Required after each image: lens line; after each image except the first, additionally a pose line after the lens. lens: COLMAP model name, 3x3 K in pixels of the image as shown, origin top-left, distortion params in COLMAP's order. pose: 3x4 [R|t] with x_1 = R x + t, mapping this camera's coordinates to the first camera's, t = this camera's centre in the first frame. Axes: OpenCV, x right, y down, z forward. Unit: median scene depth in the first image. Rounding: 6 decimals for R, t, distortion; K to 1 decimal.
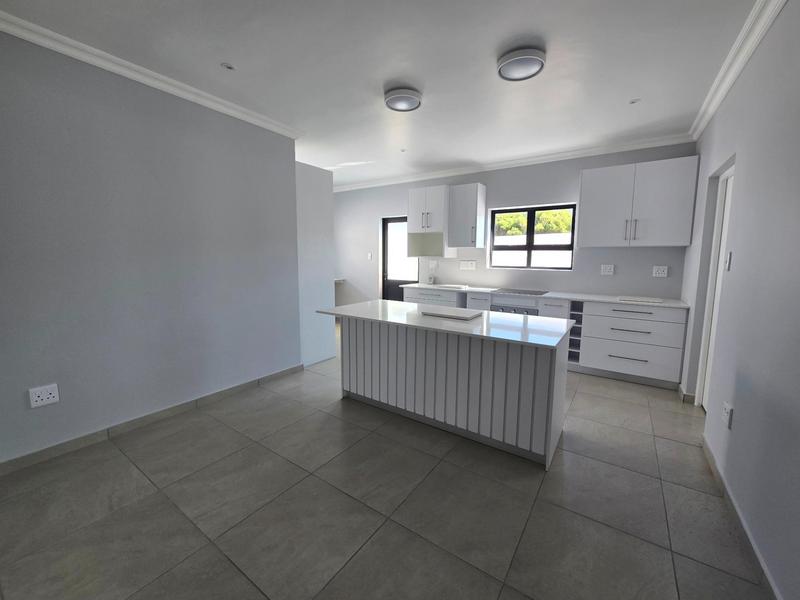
lens RADIAL K [[327.0, 0, 398.0], [0, 327.0, 295.6], [0, 0, 1]] dist [-0.006579, -0.000379]
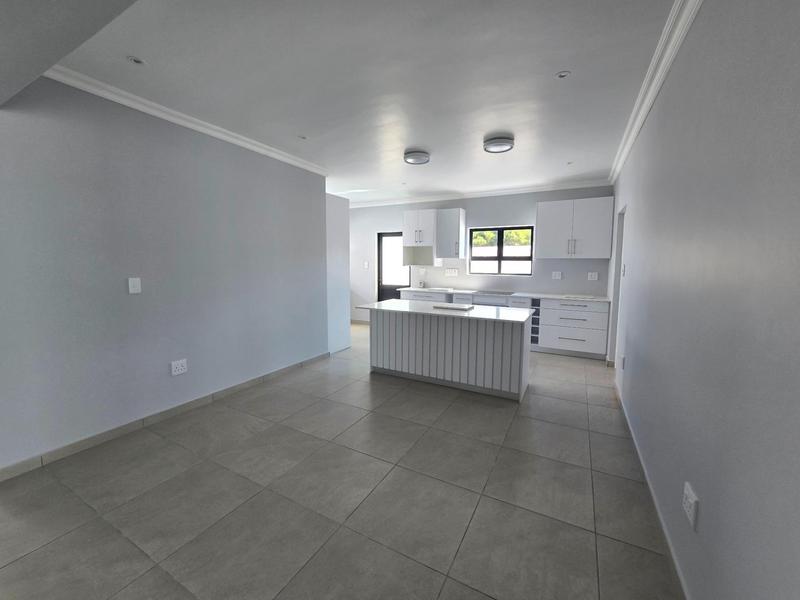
lens RADIAL K [[327.0, 0, 397.3], [0, 327.0, 294.9], [0, 0, 1]] dist [-0.006579, -0.000379]
pose [[0.994768, -0.012500, 0.101393, -0.180397], [0.014512, 0.999712, -0.019127, 0.021183], [-0.101125, 0.020498, 0.994663, -0.326180]]
